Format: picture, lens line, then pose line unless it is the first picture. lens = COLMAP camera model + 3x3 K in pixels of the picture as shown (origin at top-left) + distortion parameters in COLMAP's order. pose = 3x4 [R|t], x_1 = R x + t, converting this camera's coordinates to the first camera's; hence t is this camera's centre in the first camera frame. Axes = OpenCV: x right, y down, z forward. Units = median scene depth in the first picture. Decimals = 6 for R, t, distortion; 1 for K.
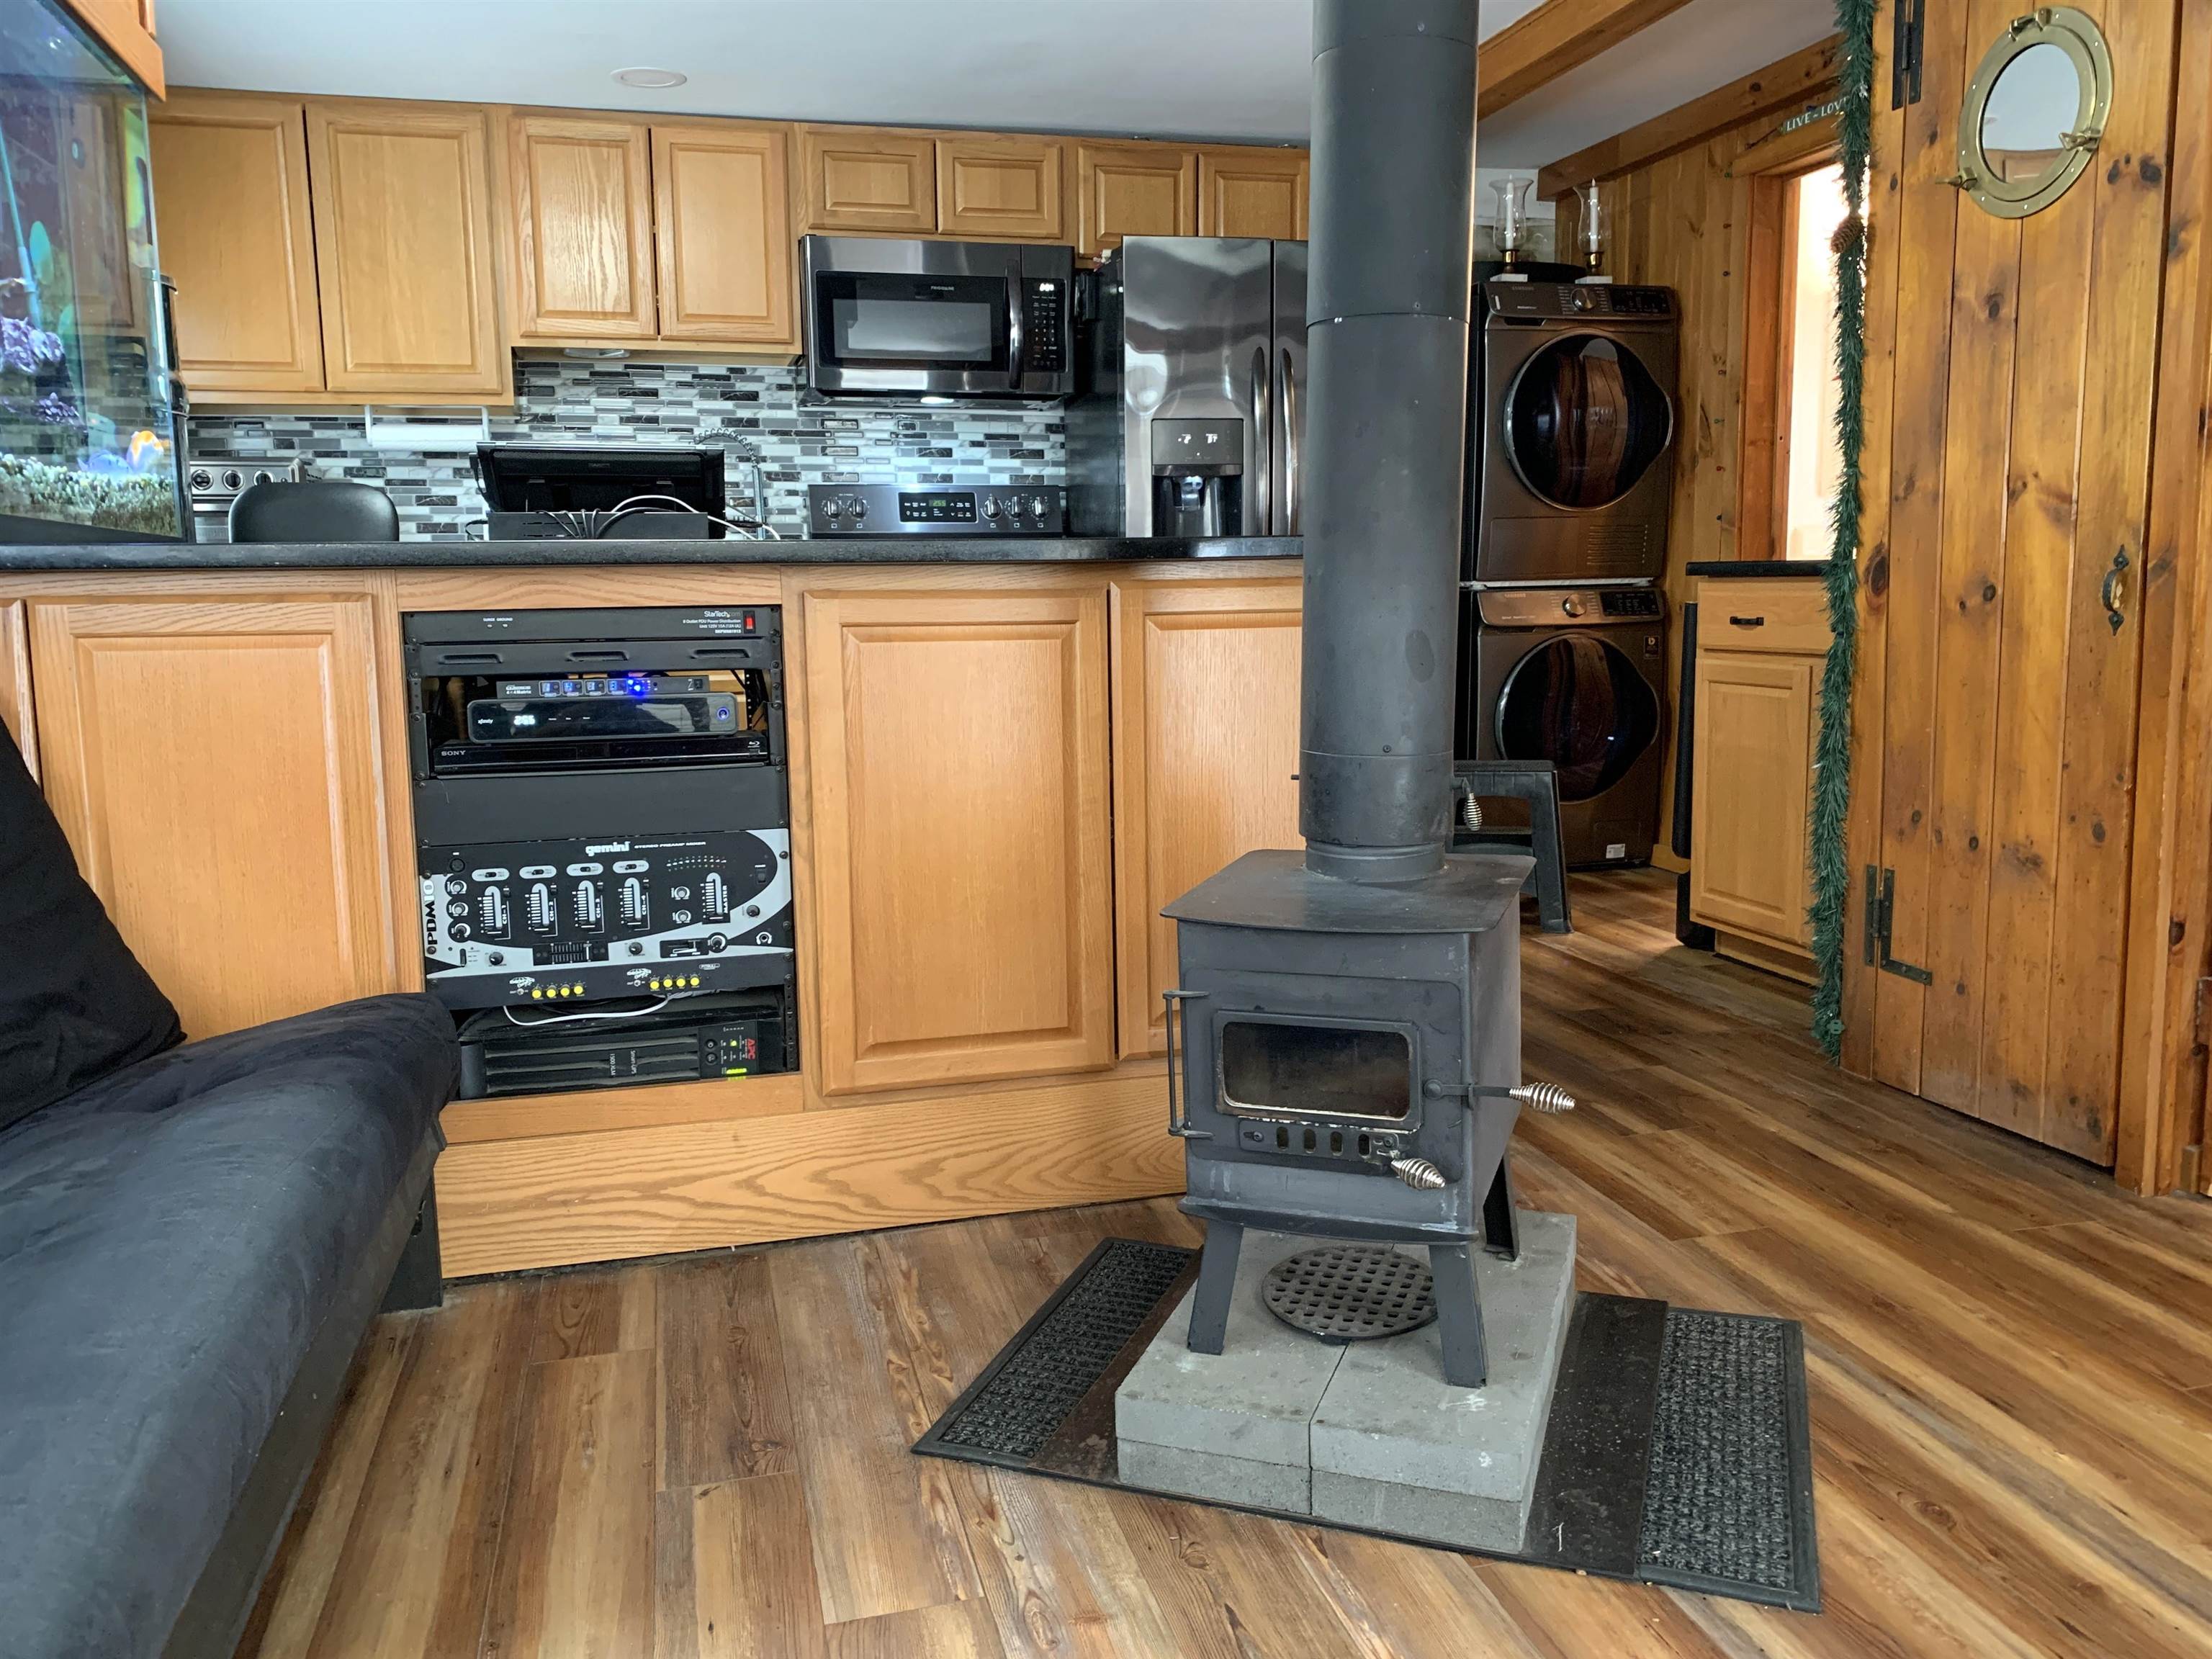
lens RADIAL K [[1683.8, 0, 1109.5], [0, 1683.8, 815.9], [0, 0, 1]] dist [0.038170, -0.045596]
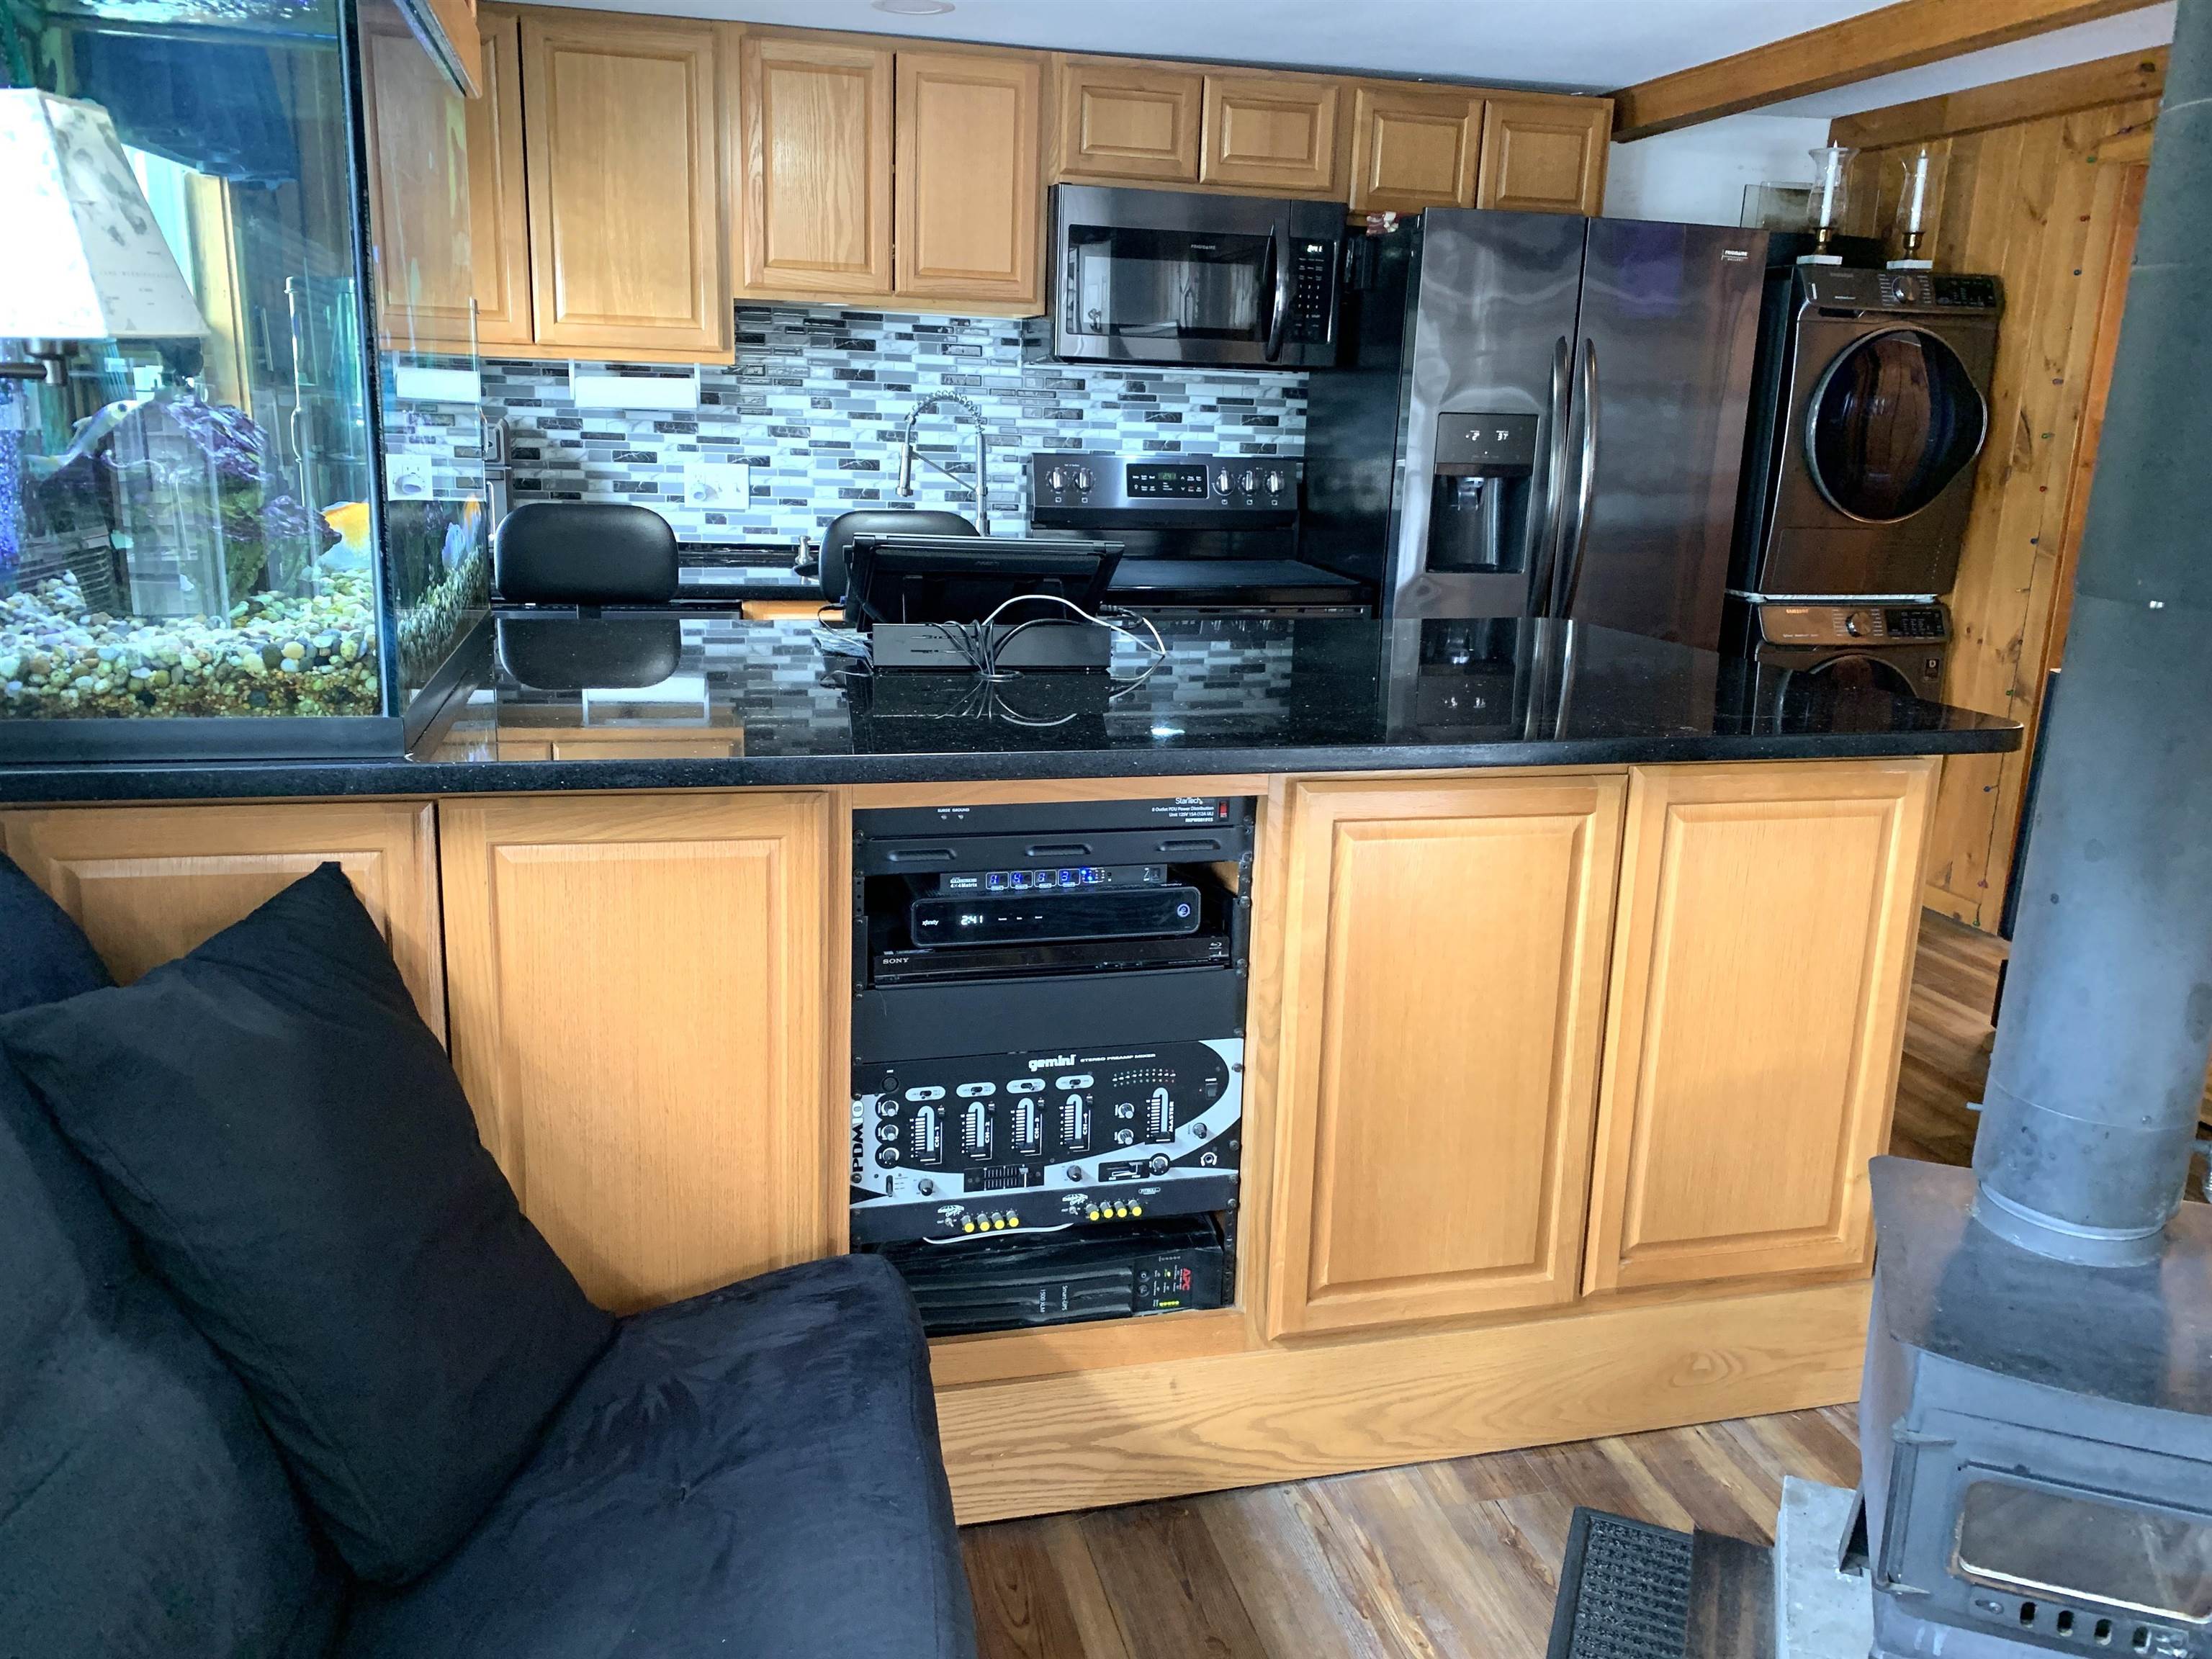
lens RADIAL K [[1683.8, 0, 1108.0], [0, 1683.8, 811.4], [0, 0, 1]] dist [0.038170, -0.045596]
pose [[0.998876, 0.047404, 0.000411, -0.240488], [-0.047234, 0.994486, 0.093627, -0.168191], [0.004030, -0.093541, 0.995607, 0.130075]]
